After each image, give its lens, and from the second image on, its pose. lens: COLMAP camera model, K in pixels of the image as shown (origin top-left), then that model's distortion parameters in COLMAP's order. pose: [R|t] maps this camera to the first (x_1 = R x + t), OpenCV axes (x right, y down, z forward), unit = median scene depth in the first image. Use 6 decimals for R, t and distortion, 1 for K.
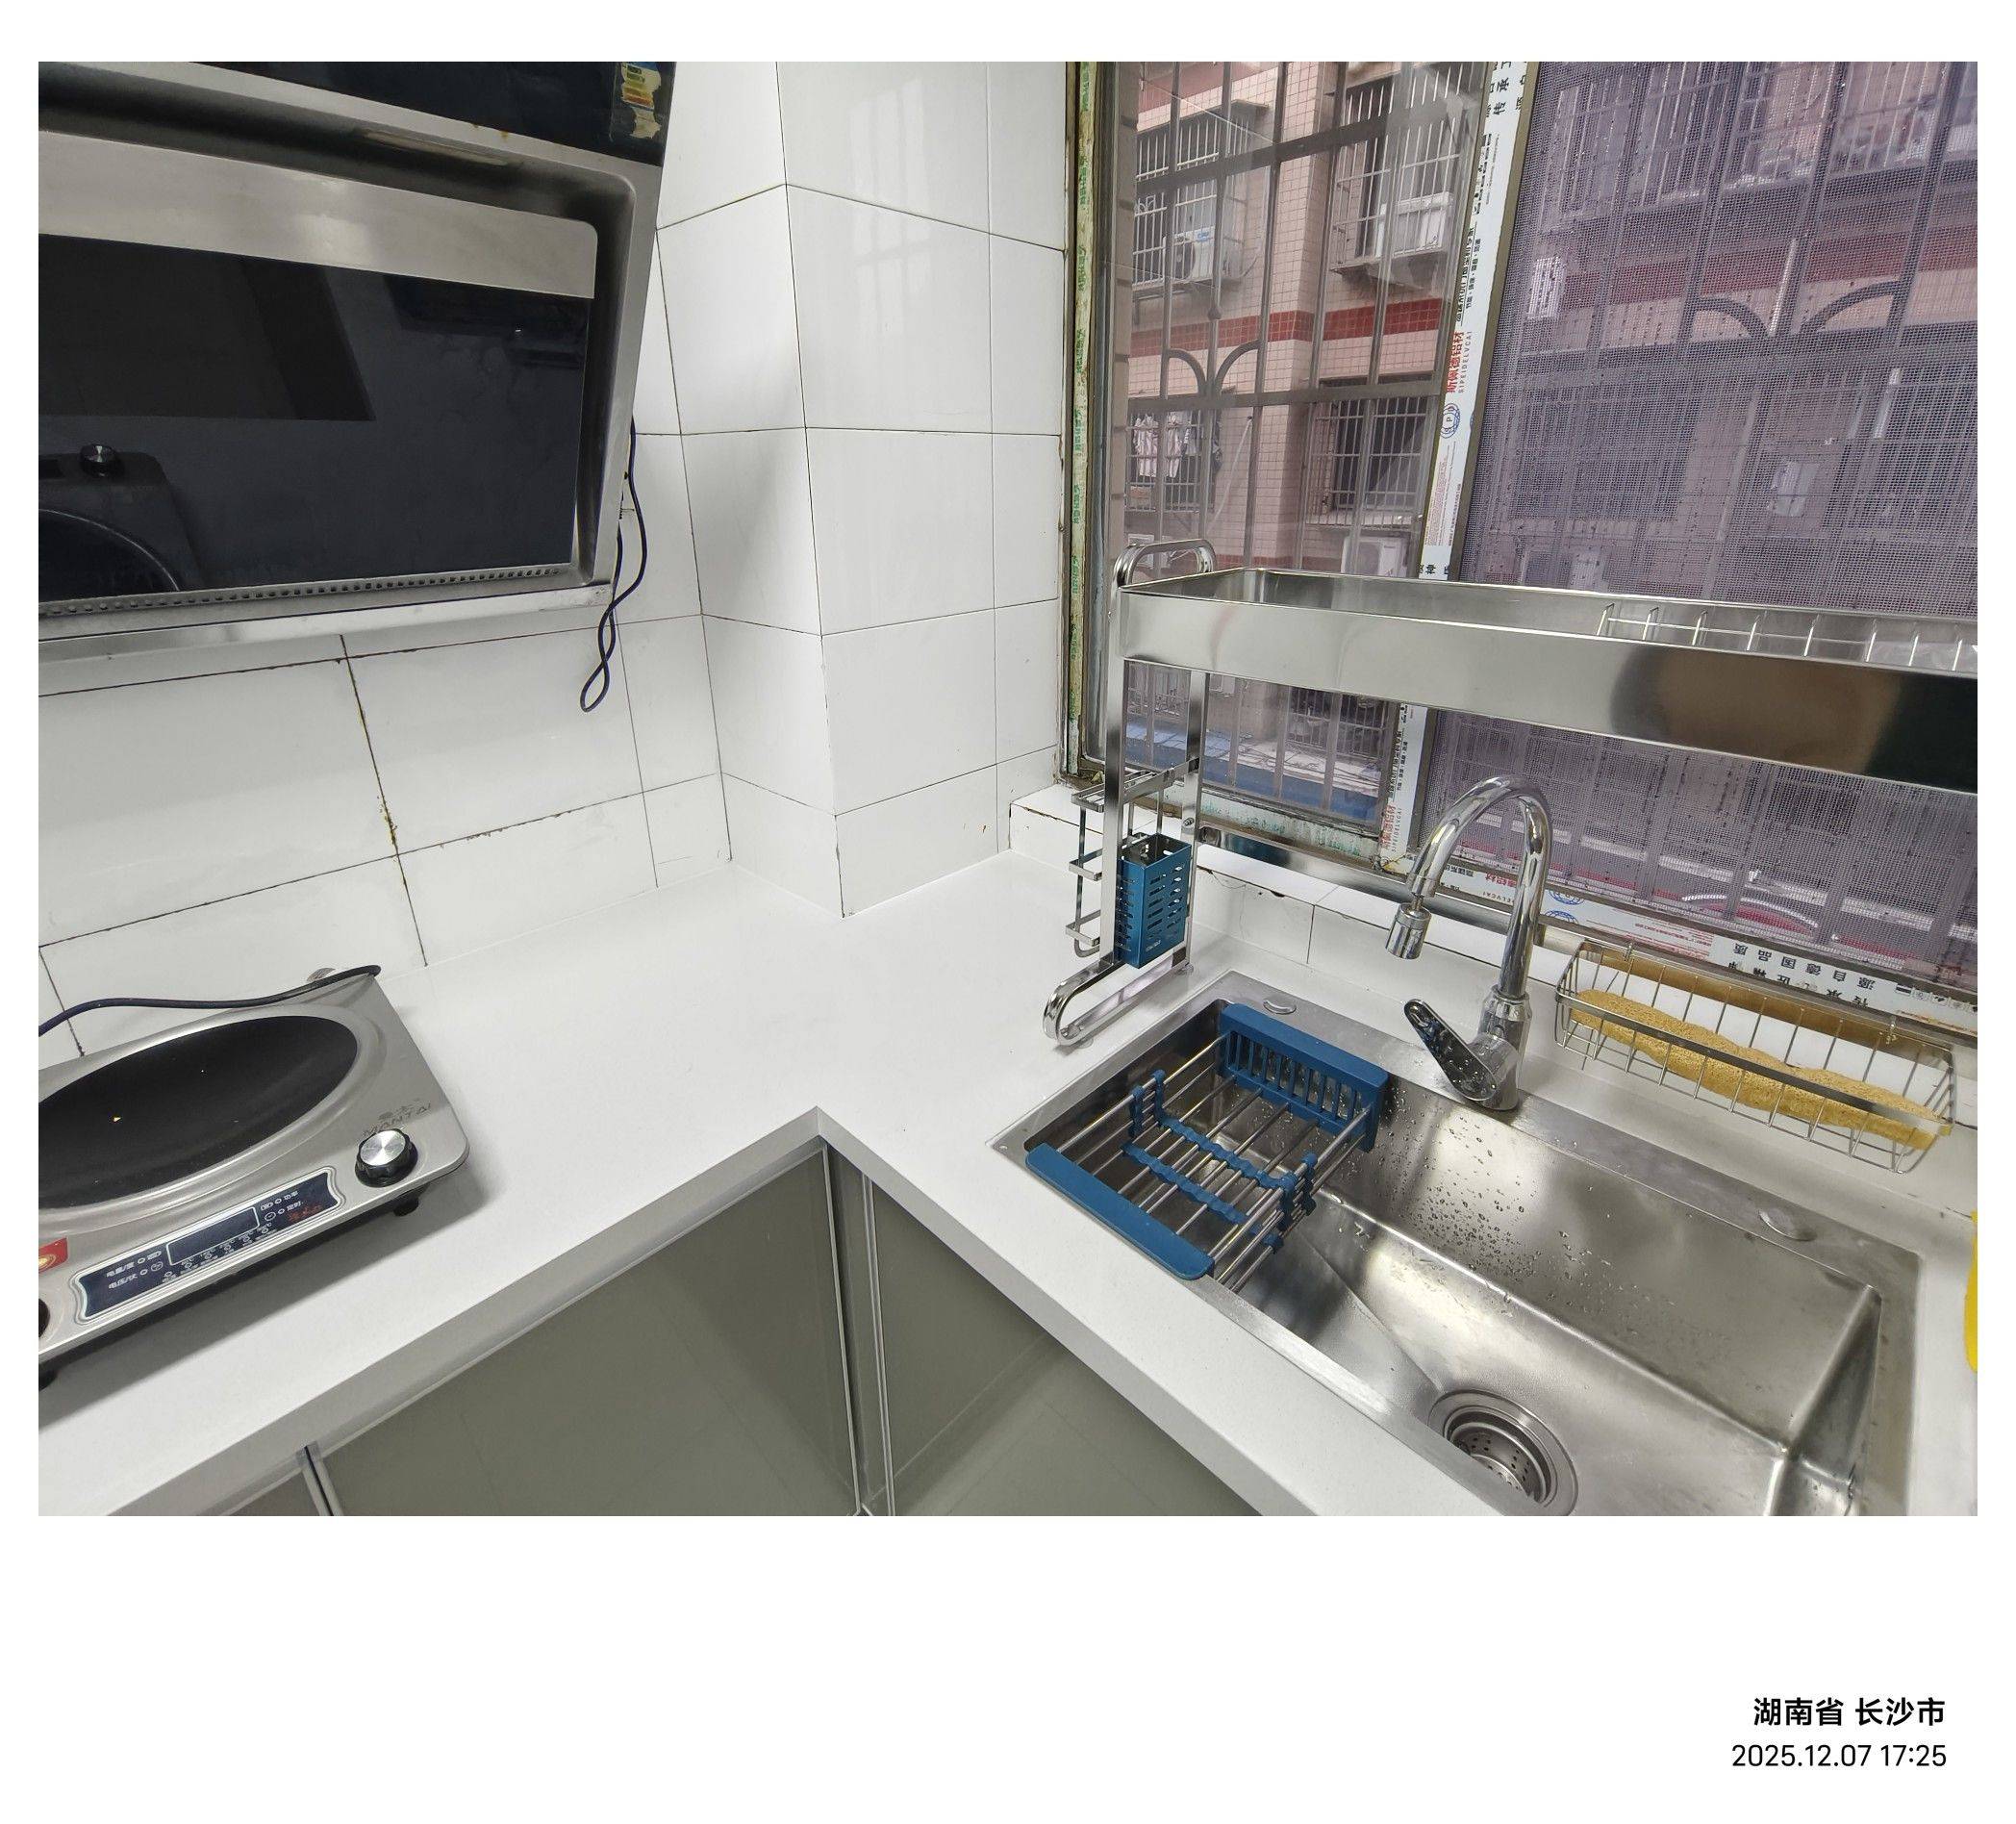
lens RADIAL K [[889.2, 0, 1011.8], [0, 889.2, 784.8], [0, 0, 1]] dist [-0.000088, 0.000535]
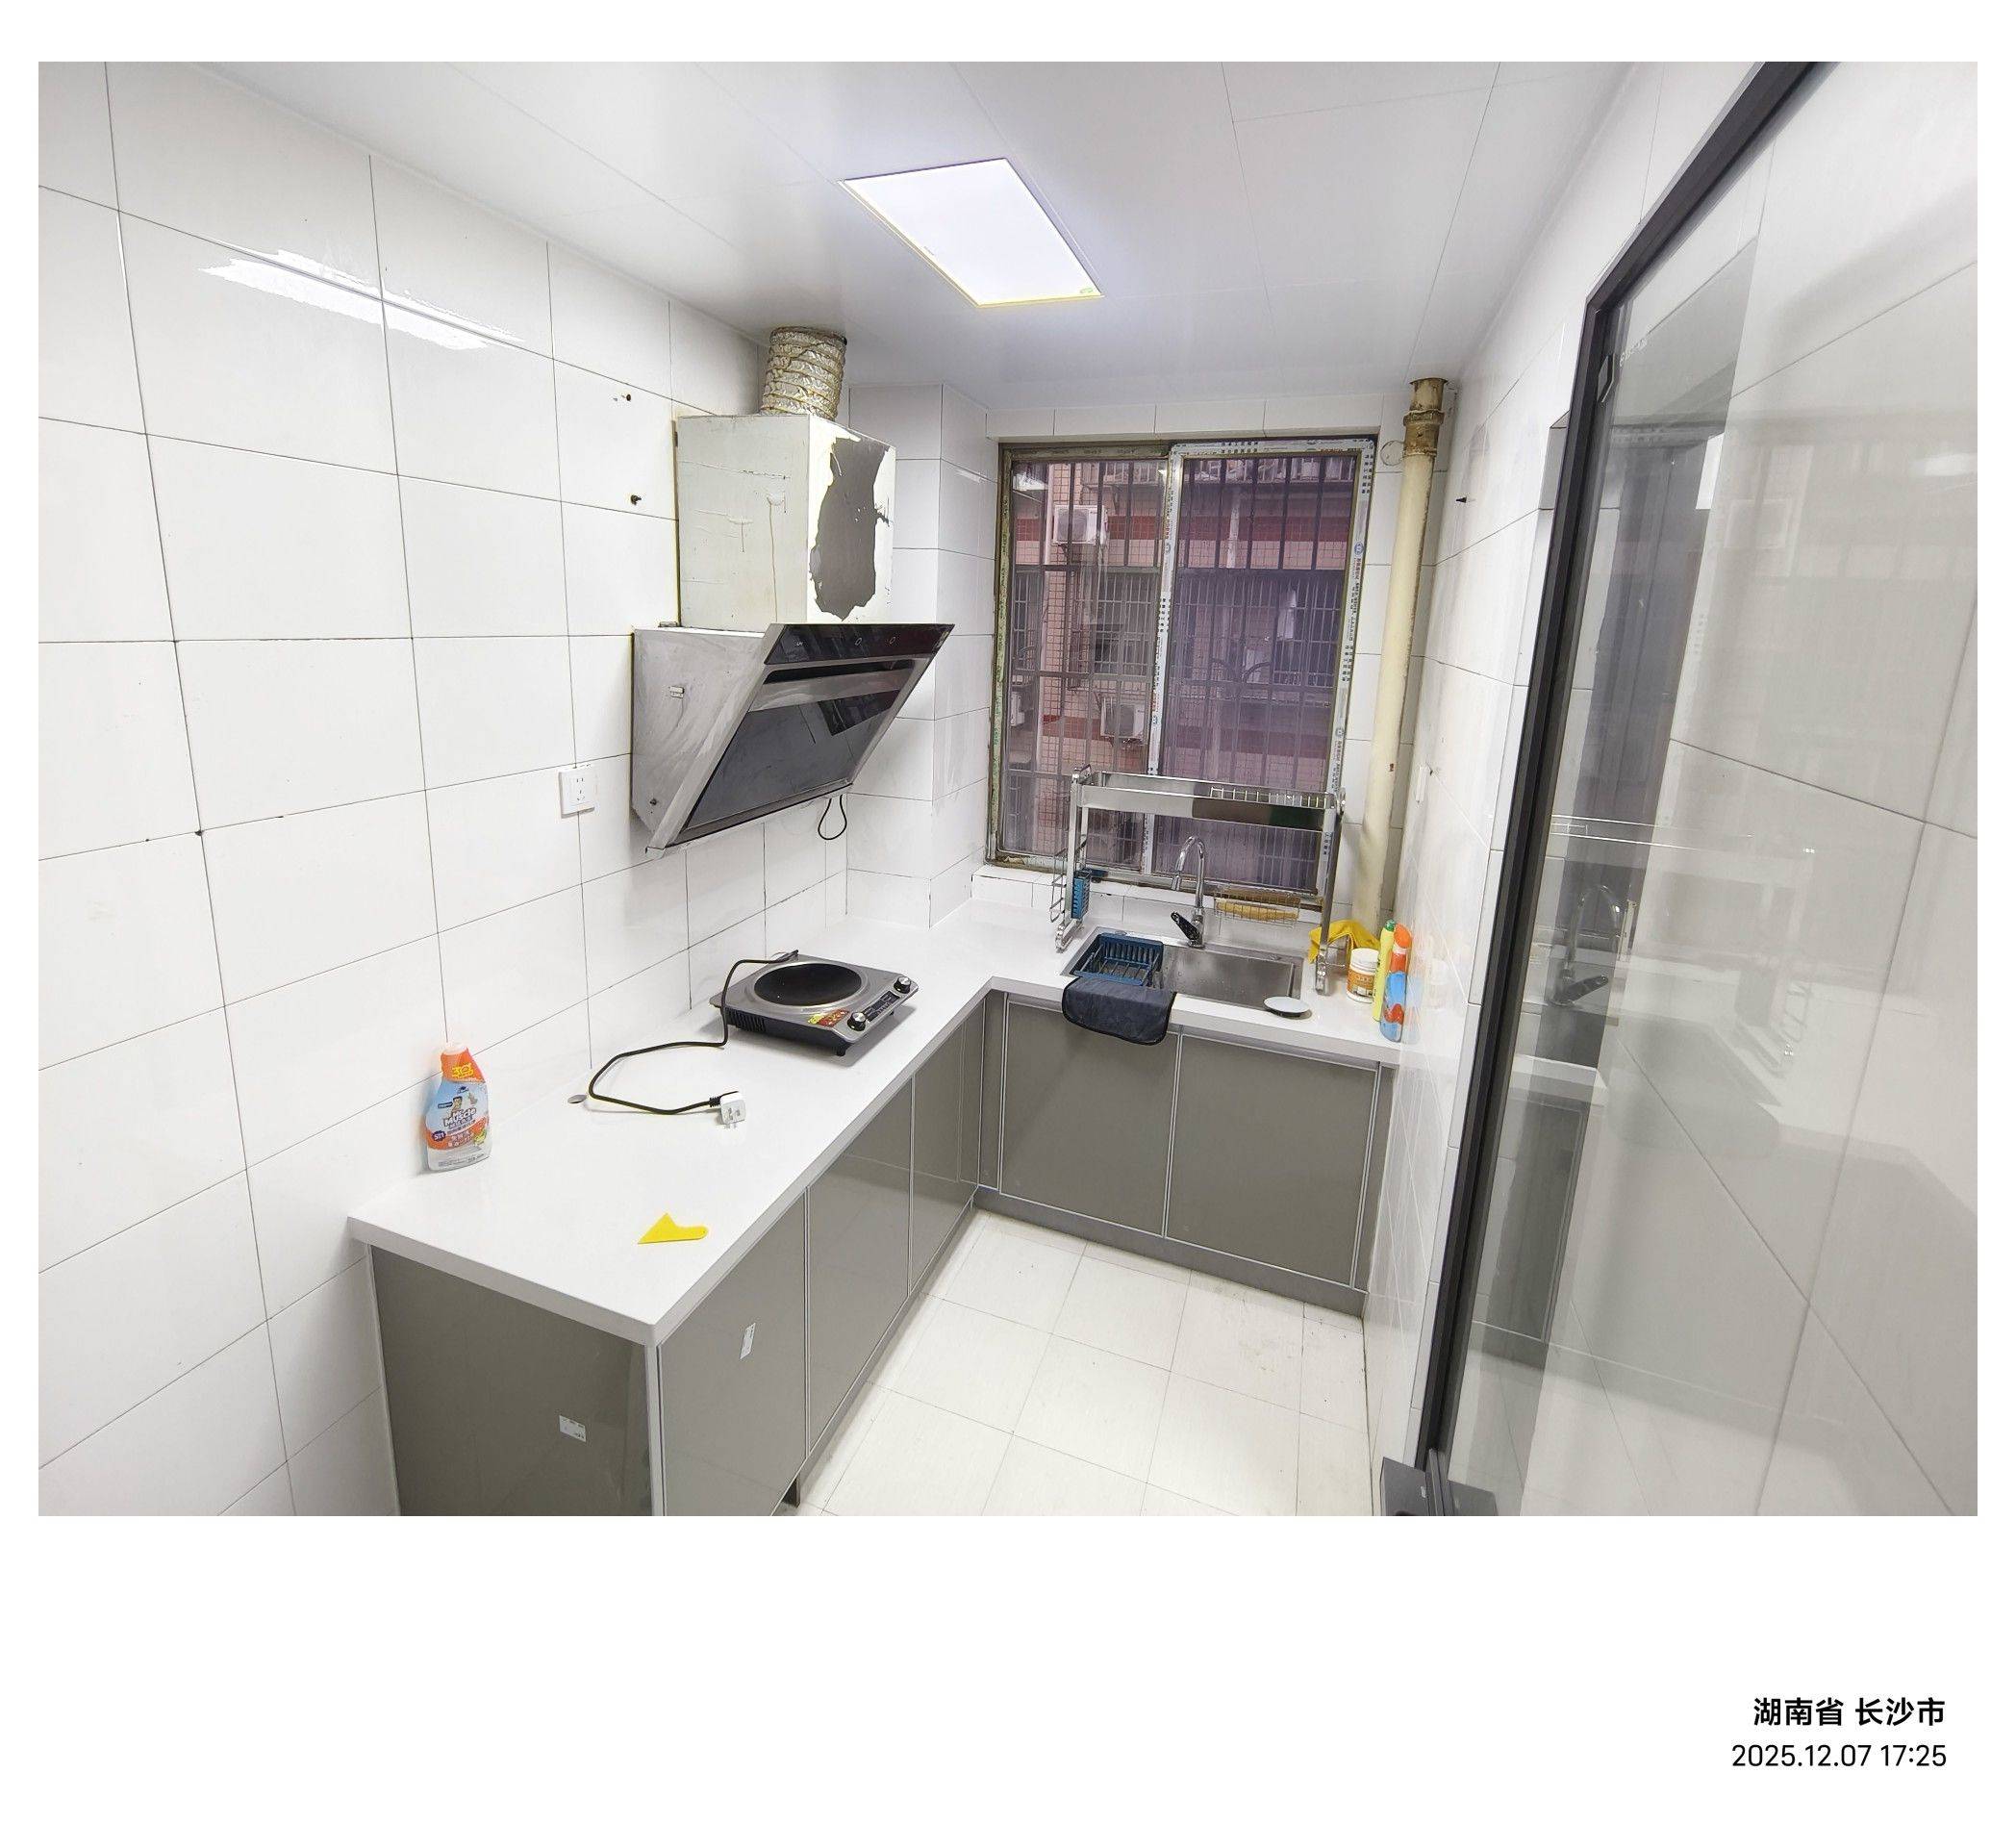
lens RADIAL K [[889.2, 0, 1011.8], [0, 889.2, 784.8], [0, 0, 1]] dist [-0.000088, 0.000535]
pose [[0.906966, -0.038566, 0.419434, -0.863470], [0.096789, 0.988234, -0.118428, 0.075145], [-0.409932, 0.148007, 0.900028, -1.043643]]
